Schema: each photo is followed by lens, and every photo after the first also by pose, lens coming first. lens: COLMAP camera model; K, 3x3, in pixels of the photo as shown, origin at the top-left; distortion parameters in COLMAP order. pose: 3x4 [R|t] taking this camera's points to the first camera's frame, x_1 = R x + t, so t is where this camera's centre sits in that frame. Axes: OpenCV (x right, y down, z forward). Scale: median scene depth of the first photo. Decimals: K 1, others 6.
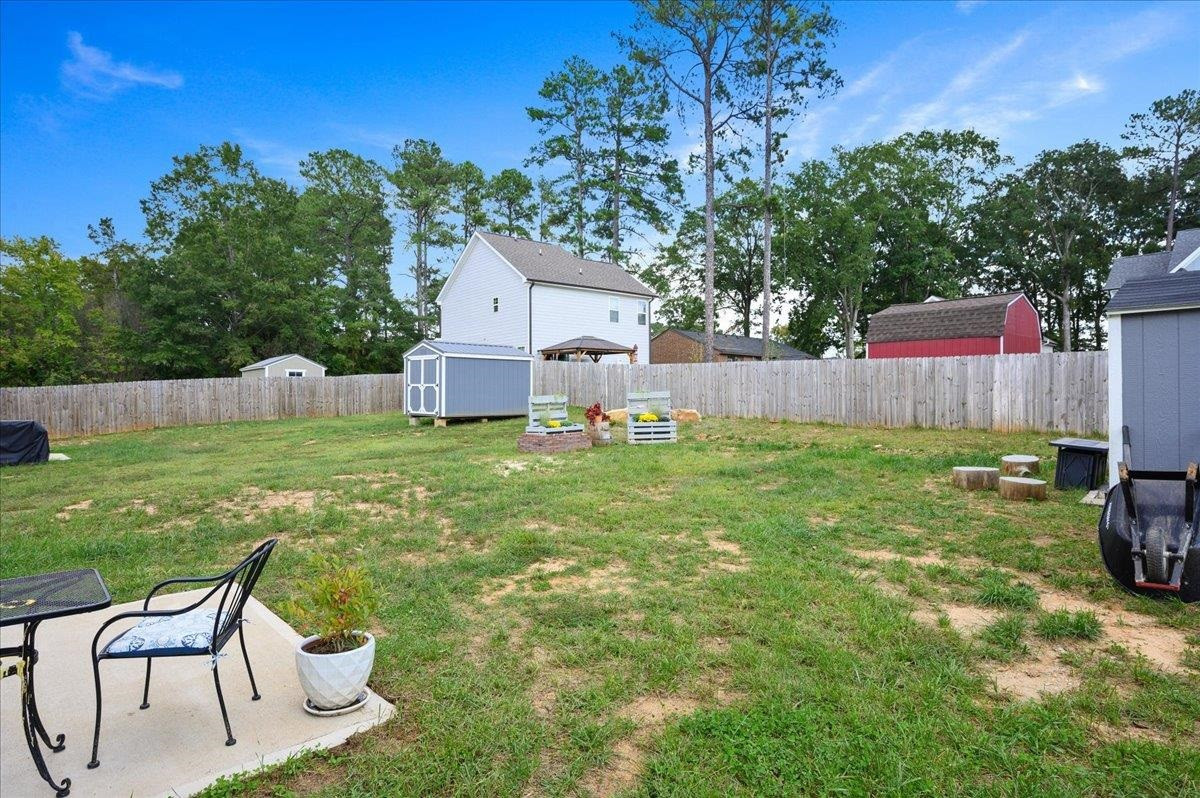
lens RADIAL K [[648.5, 0, 600.0], [0, 648.5, 399.0], [0, 0, 1]] dist [-0.001804, -0.000396]
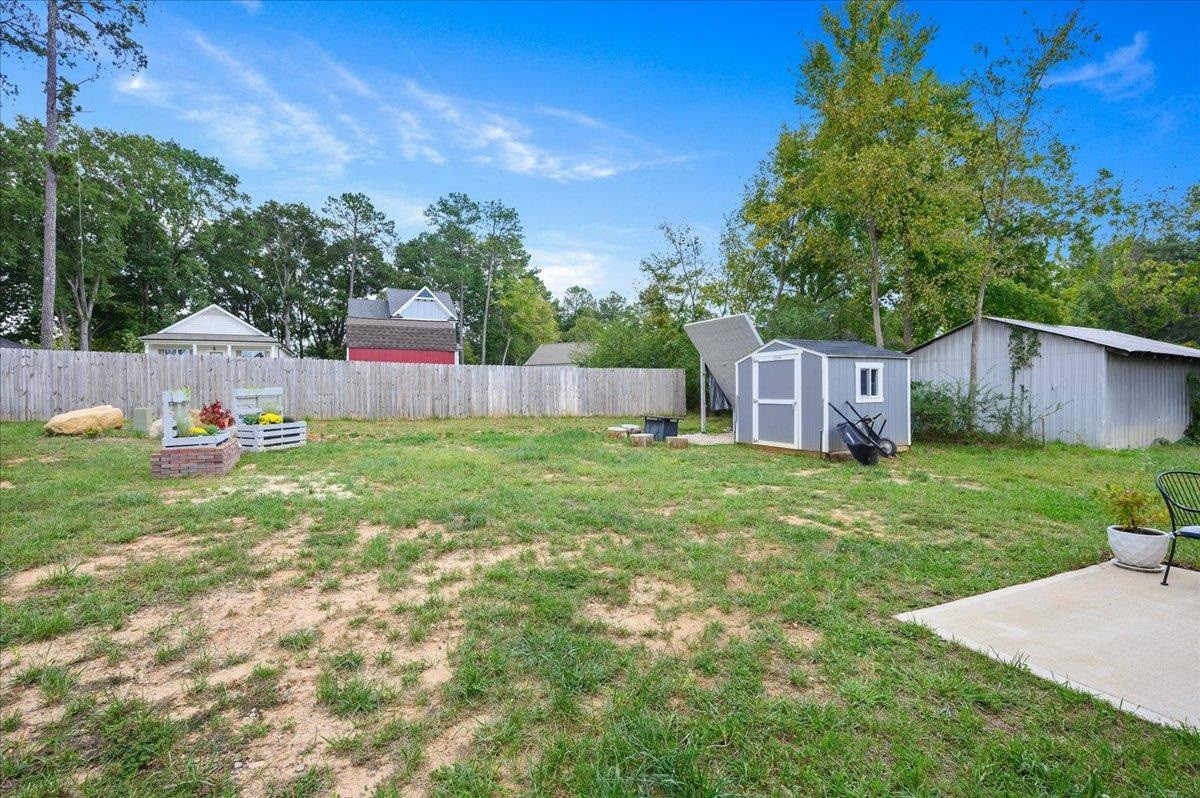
lens RADIAL K [[531.1, 0, 600.0], [0, 531.1, 399.0], [0, 0, 1]] dist [-0.000487, 0.000061]
pose [[0.313197, -0.007628, 0.949658, -0.376857], [0.008983, 0.999947, 0.005069, 0.003218], [-0.949646, 0.006943, 0.313249, 0.326902]]
